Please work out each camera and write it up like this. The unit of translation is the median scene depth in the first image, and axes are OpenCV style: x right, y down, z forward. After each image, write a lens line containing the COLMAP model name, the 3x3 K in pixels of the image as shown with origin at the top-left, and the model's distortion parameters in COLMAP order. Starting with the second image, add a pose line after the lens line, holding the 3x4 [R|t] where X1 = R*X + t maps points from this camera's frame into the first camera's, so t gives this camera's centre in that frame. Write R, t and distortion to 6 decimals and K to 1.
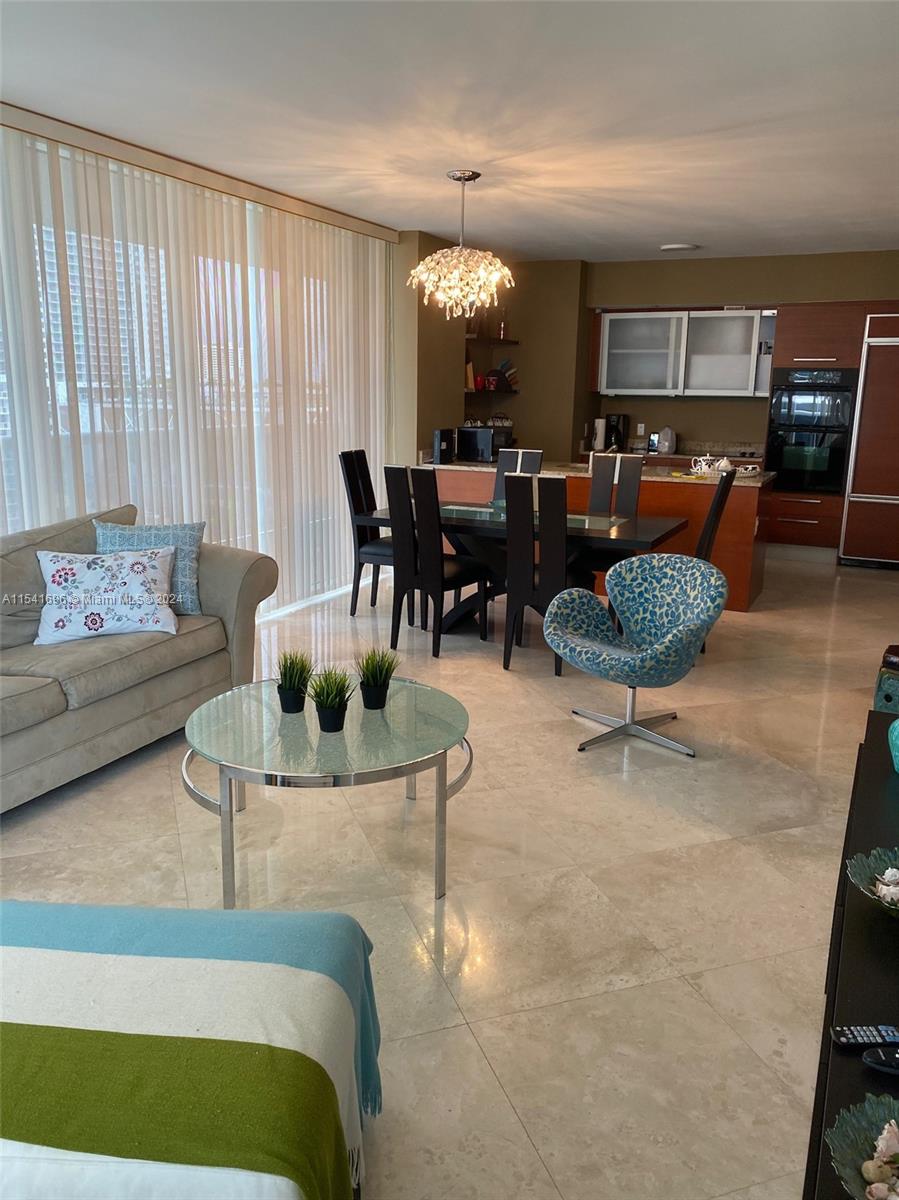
lens RADIAL K [[911.1, 0, 449.5], [0, 911.1, 600.0], [0, 0, 1]] dist [0.041455, -0.060613]
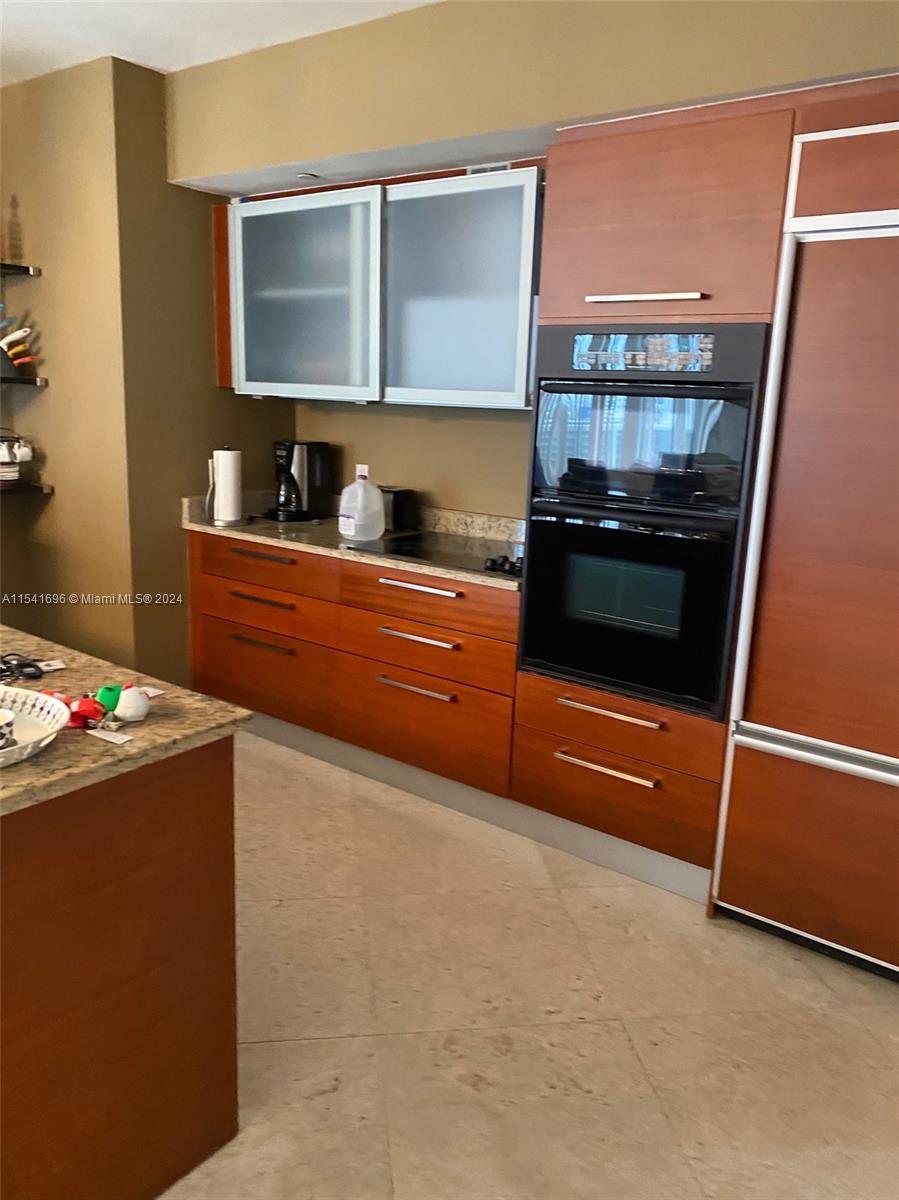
lens RADIAL K [[924.3, 0, 432.2], [0, 924.3, 594.7], [0, 0, 1]] dist [0.049850, -0.037864]
pose [[0.974172, 0.068025, -0.215318, 0.198303], [-0.071424, 0.997414, -0.008035, -0.073903], [0.214215, 0.023206, 0.976511, 0.327876]]
